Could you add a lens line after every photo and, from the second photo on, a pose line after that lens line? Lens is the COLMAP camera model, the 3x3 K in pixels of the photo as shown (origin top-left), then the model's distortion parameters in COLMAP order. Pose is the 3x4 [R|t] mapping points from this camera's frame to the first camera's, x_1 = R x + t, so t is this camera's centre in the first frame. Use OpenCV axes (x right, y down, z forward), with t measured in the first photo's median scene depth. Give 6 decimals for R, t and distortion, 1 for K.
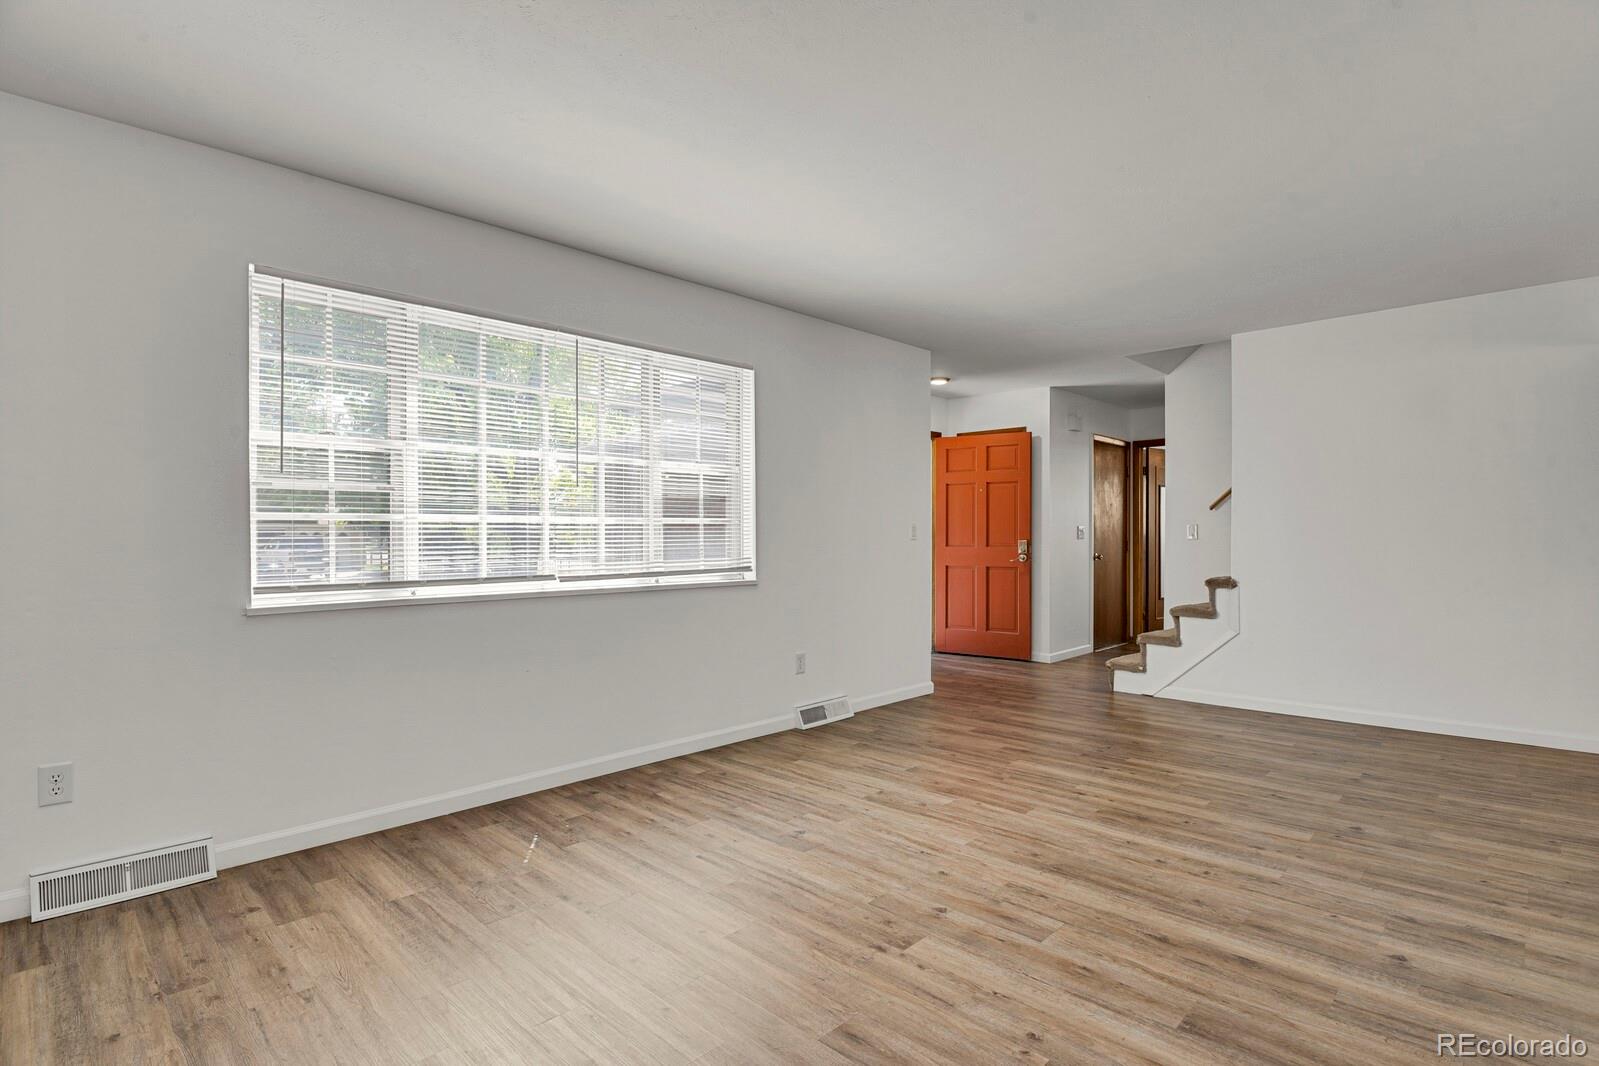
lens RADIAL K [[781.4, 0, 809.9], [0, 781.4, 538.1], [0, 0, 1]] dist [-0.026147, -0.002524]
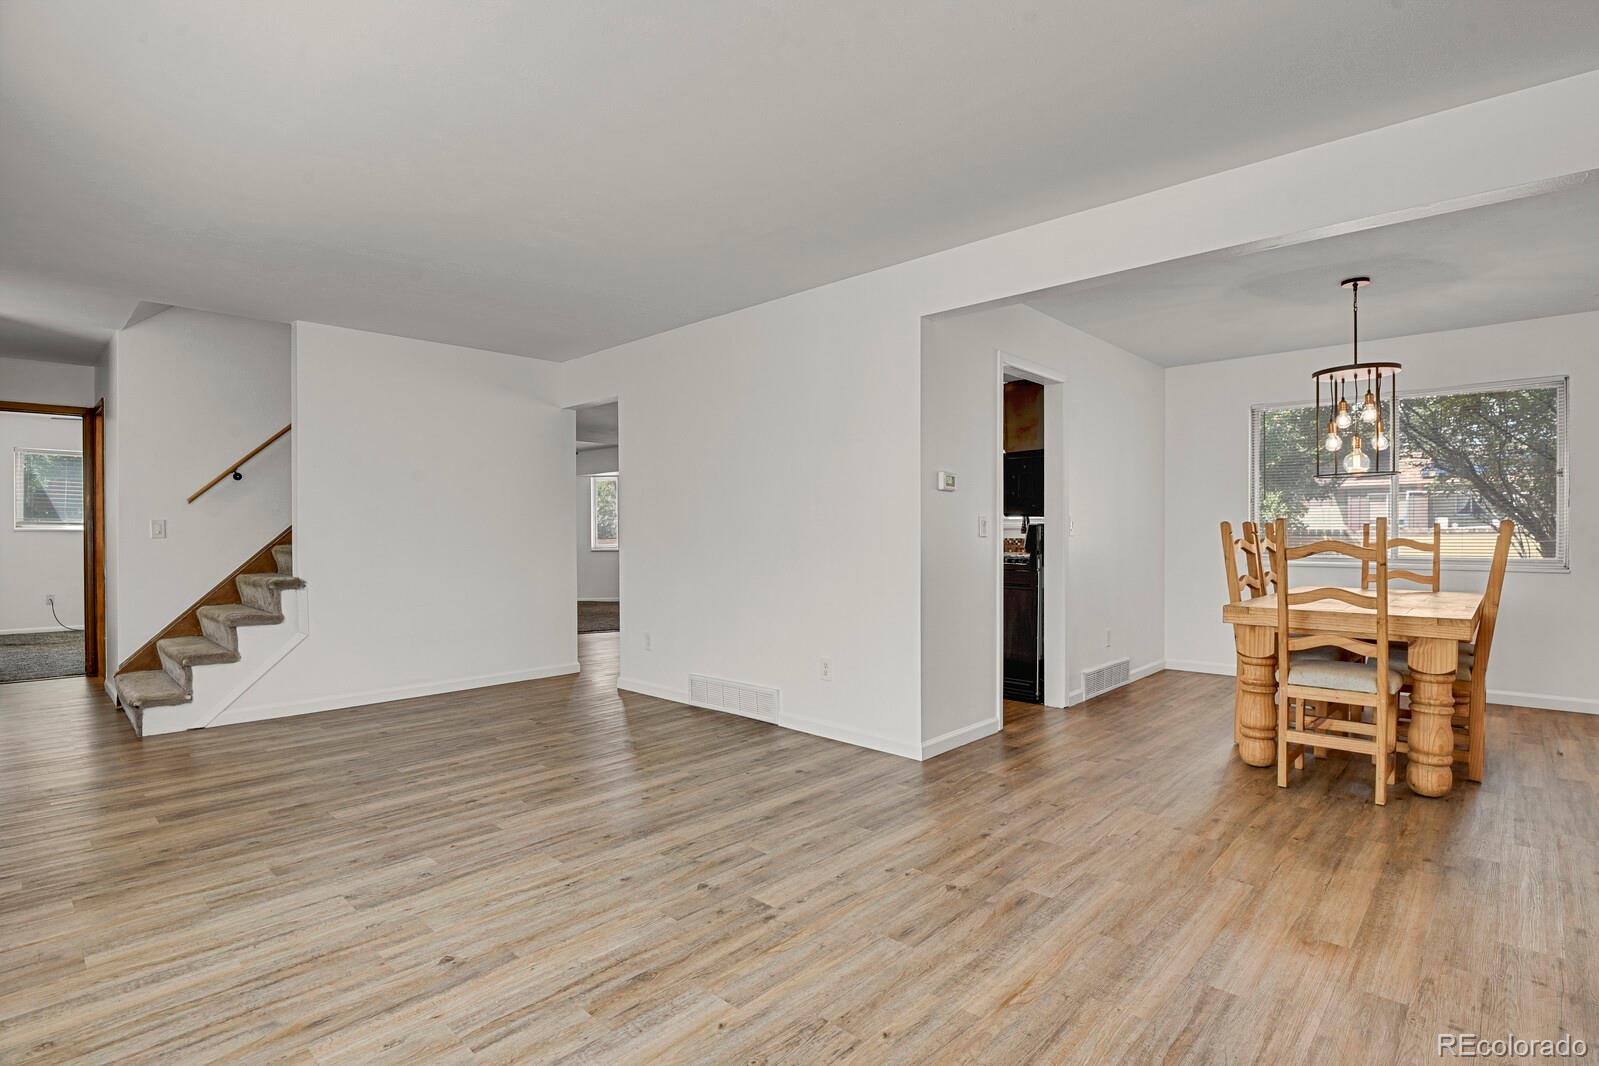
lens RADIAL K [[781.4, 0, 796.2], [0, 781.4, 534.0], [0, 0, 1]] dist [-0.026147, -0.002524]
pose [[-0.006750, -0.002179, 0.999975, -0.632544], [0.006257, 0.999978, 0.002221, -0.000194], [-0.999958, 0.006271, -0.006736, 0.626821]]
